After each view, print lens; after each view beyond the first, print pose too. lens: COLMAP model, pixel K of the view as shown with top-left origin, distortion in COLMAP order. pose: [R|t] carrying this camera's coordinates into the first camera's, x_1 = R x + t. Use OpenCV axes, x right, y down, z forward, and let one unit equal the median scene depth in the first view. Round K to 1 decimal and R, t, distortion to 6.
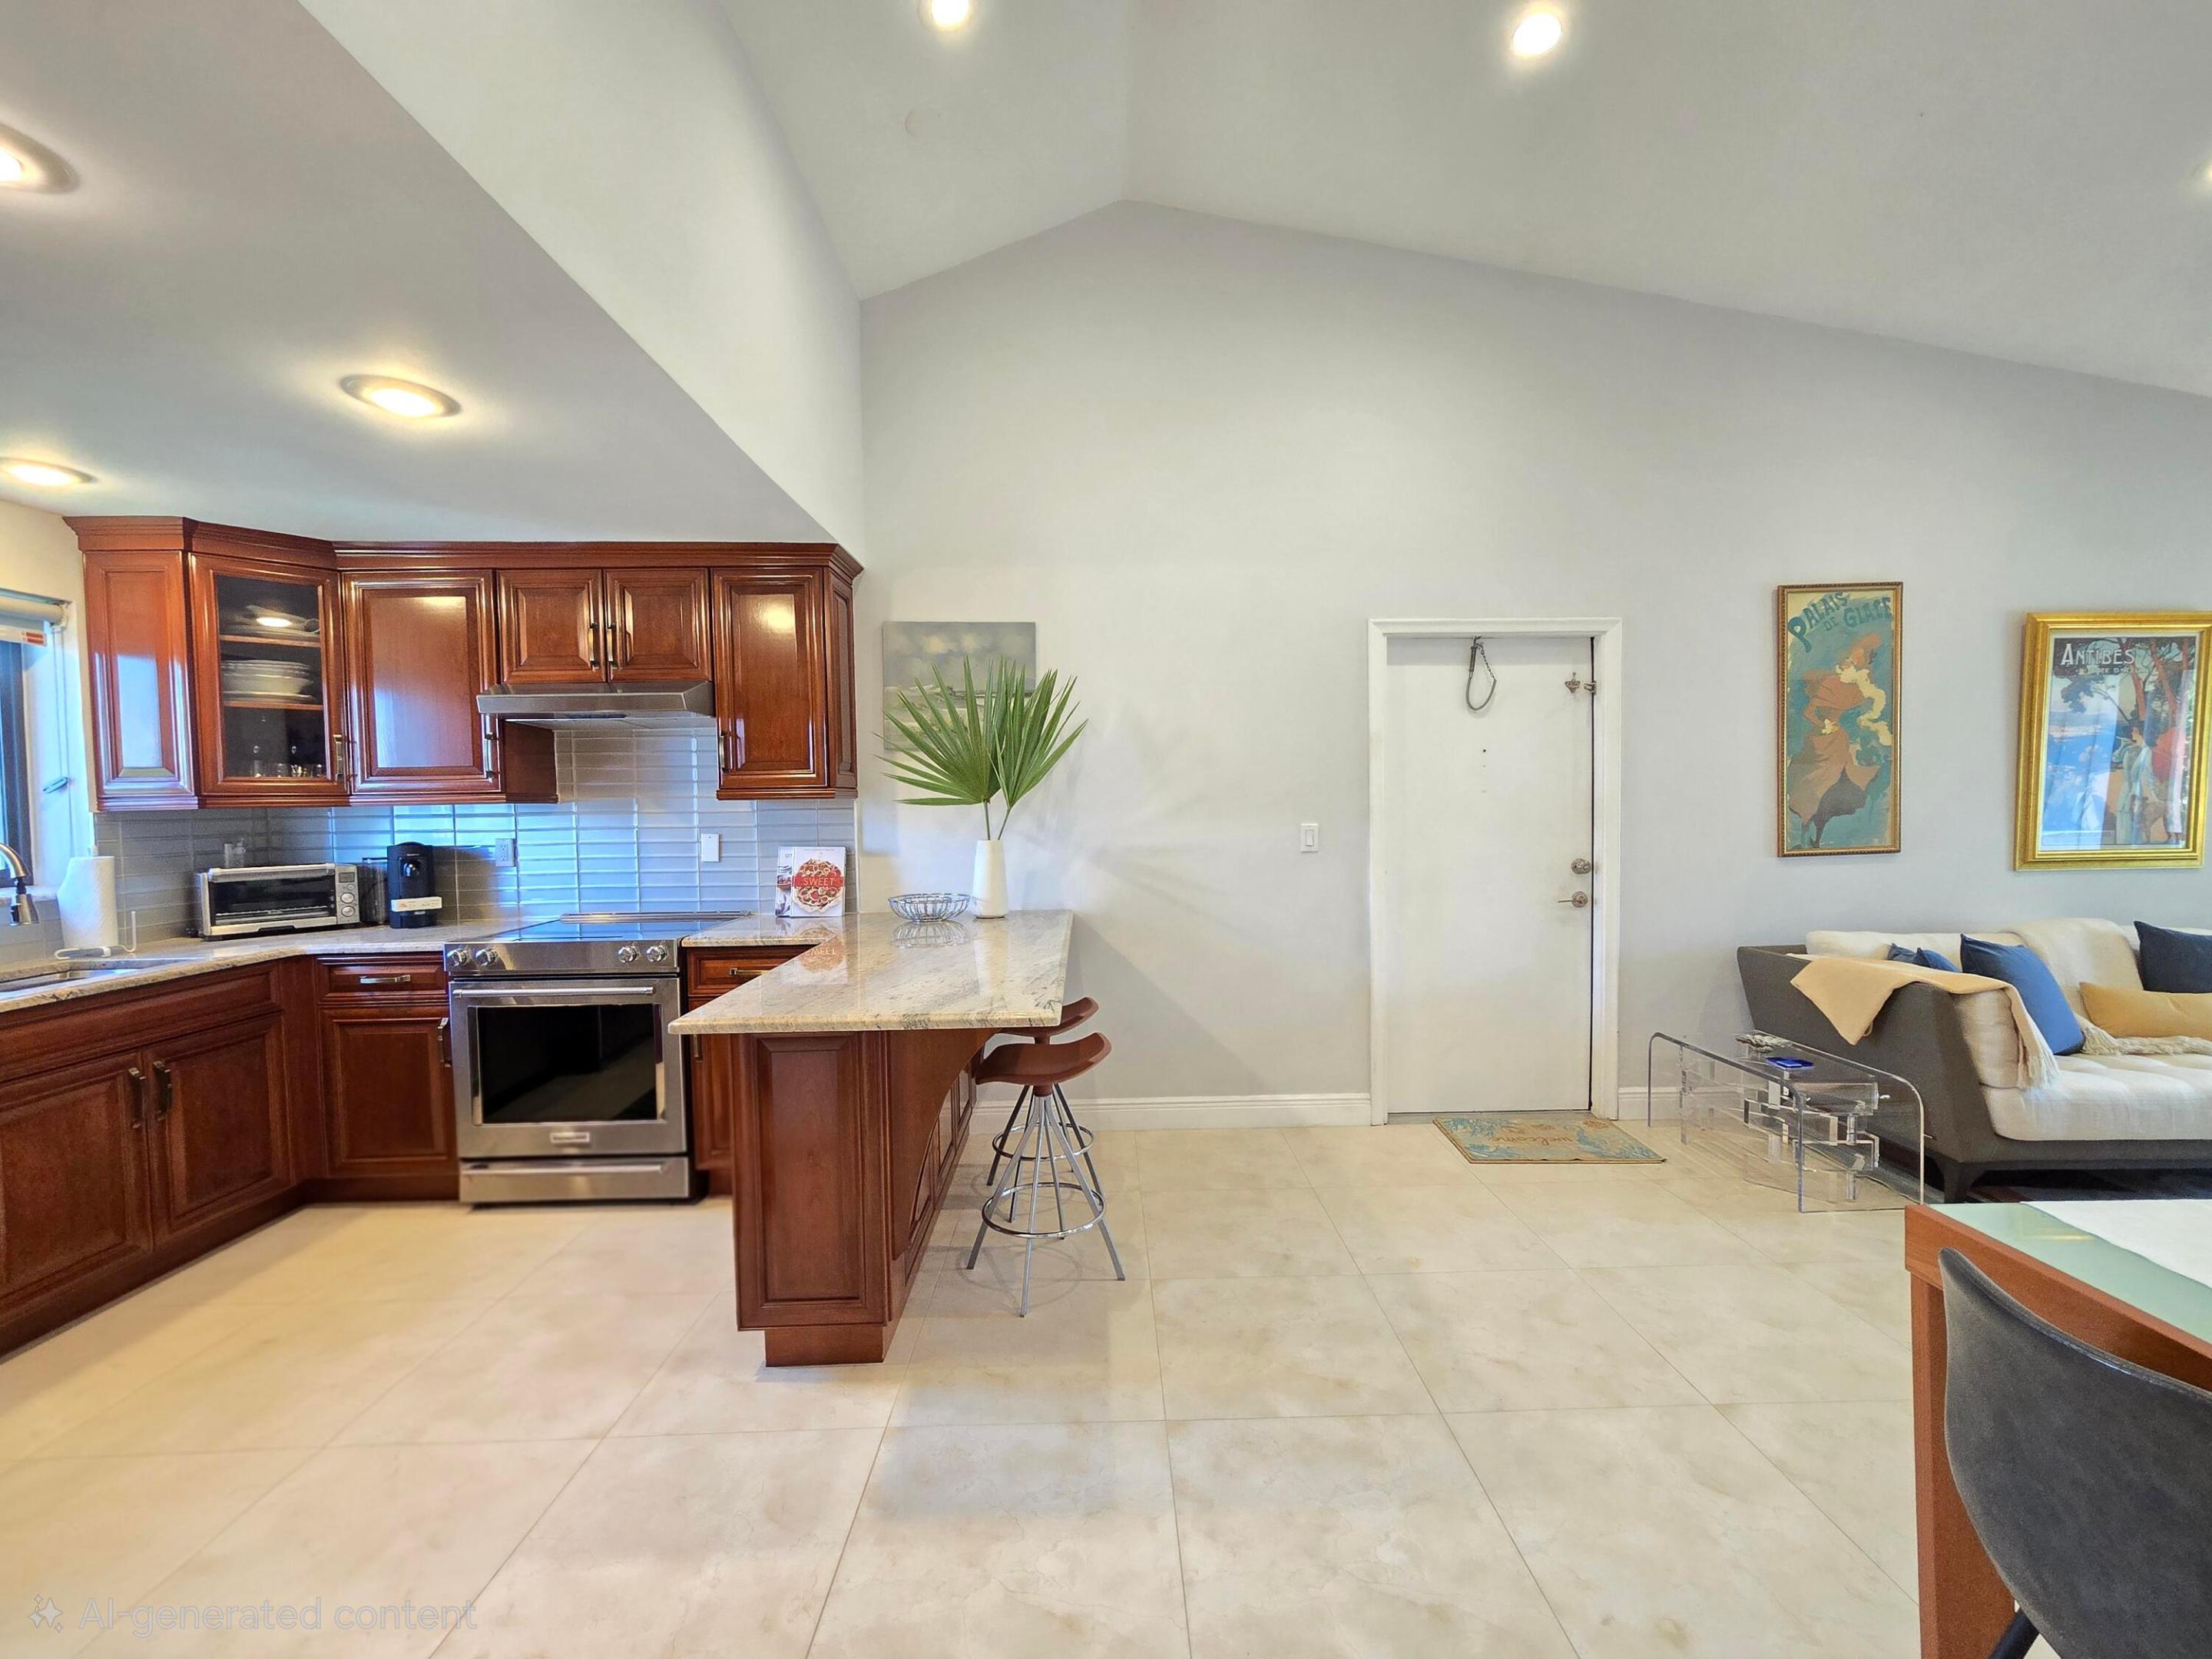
lens RADIAL K [[926.5, 0, 1124.5], [0, 926.5, 827.3], [0, 0, 1]] dist [0.002274, 0.000515]
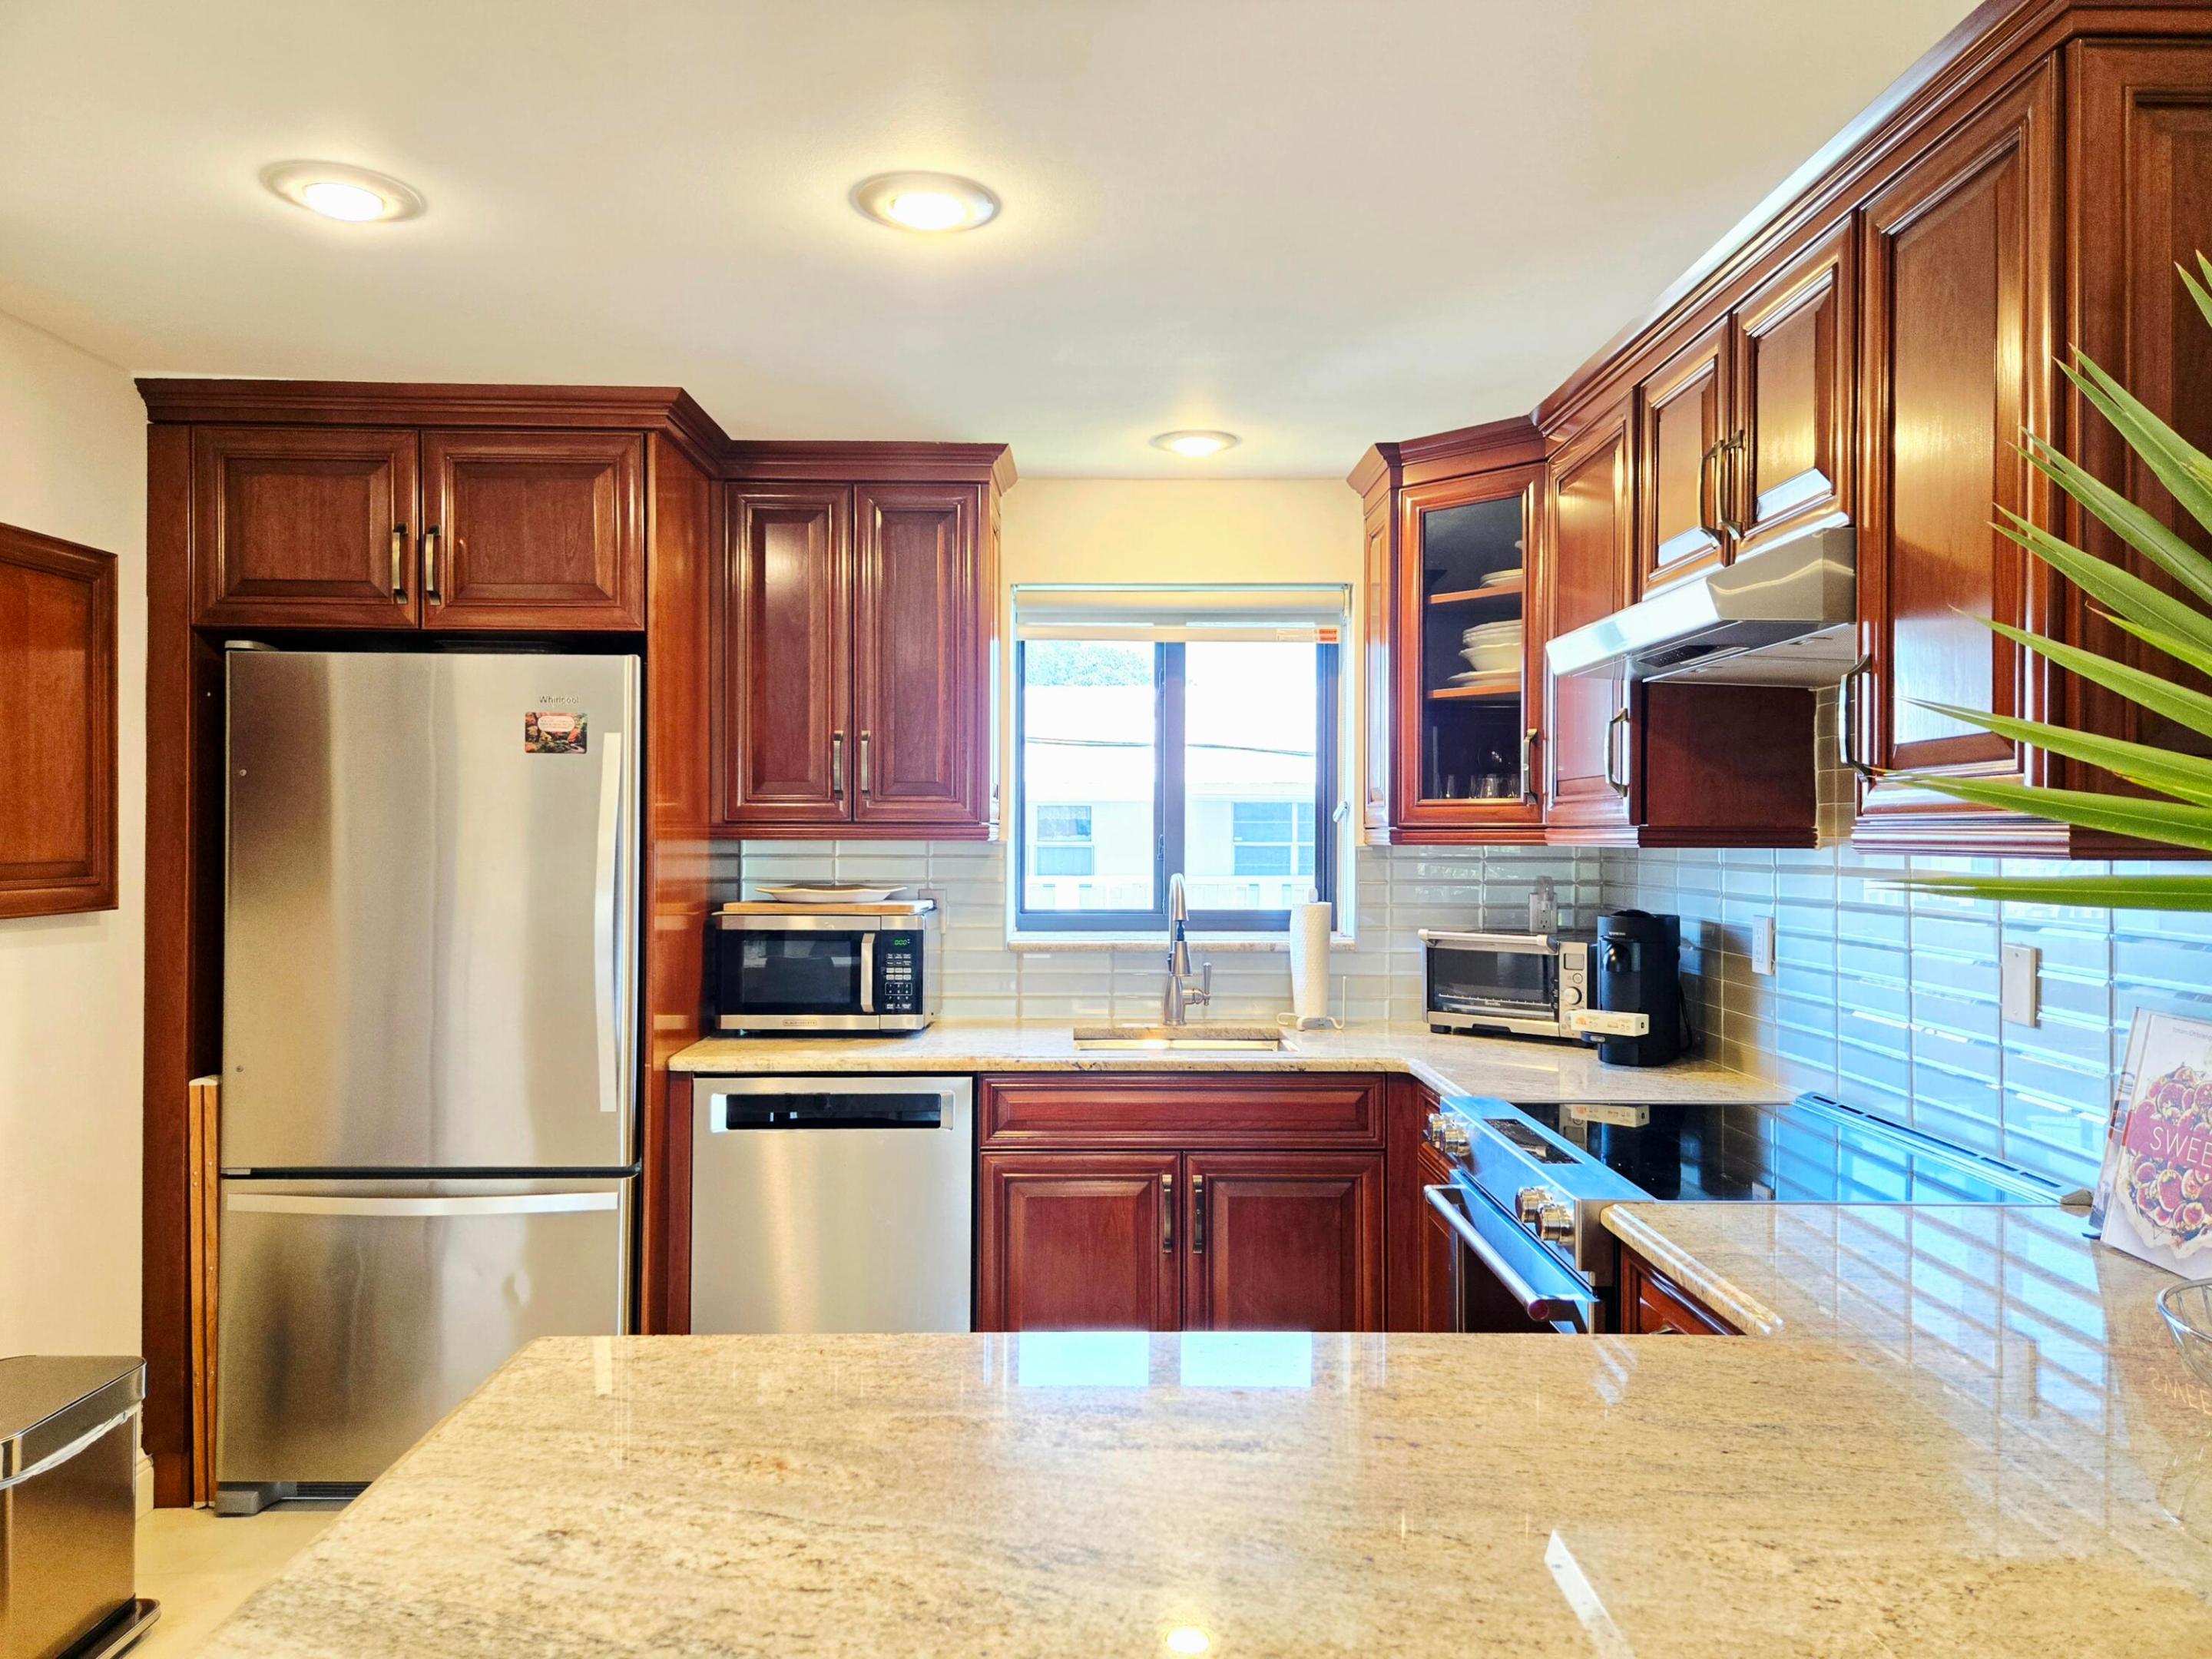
lens RADIAL K [[1482.5, 0, 1123.5], [0, 1482.5, 820.4], [0, 0, 1]] dist [0.040017, 0.000202]
pose [[-0.013221, 0.005782, -0.999896, 0.131267], [-0.034522, 0.999384, 0.006235, -0.032086], [0.999316, 0.034601, -0.013013, 0.653889]]
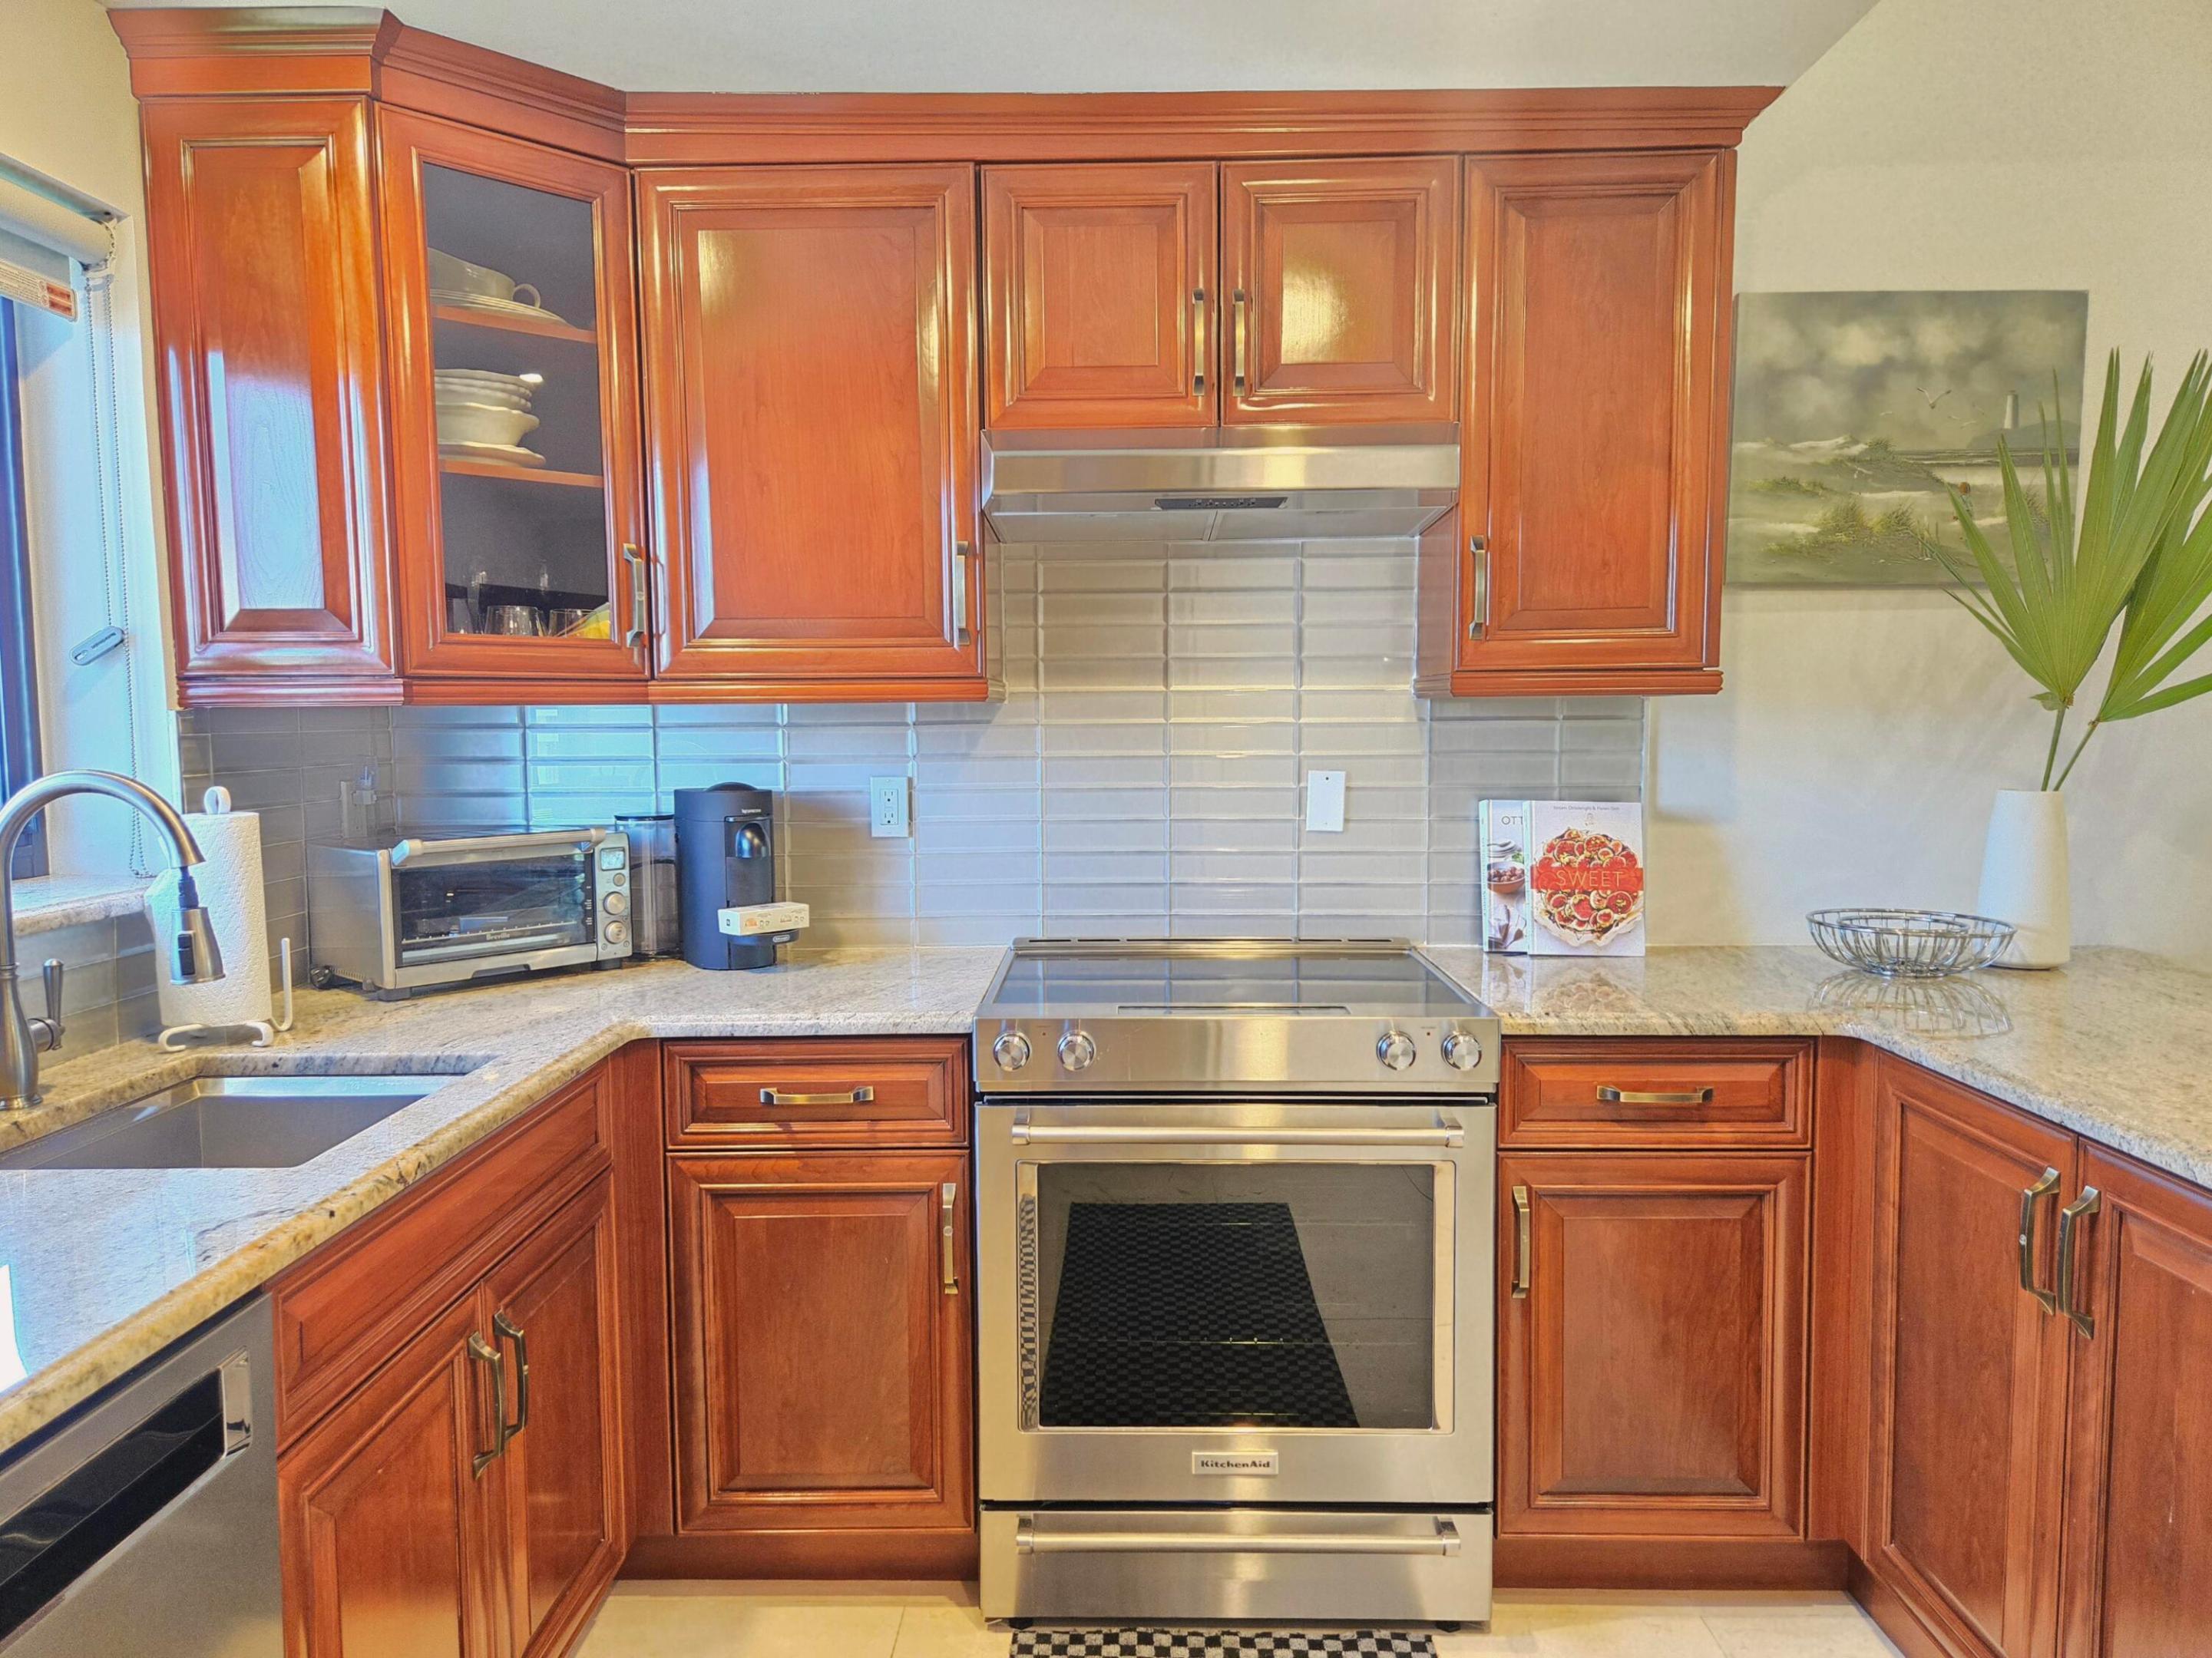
lens RADIAL K [[1552.2, 0, 1106.0], [0, 1552.2, 829.0], [0, 0, 1]] dist [0.041068, -0.001775]
pose [[0.998893, 0.011100, -0.045705, -0.512827], [-0.009029, 0.998933, 0.045284, 0.002032], [0.046159, -0.044822, 0.997928, 0.223048]]
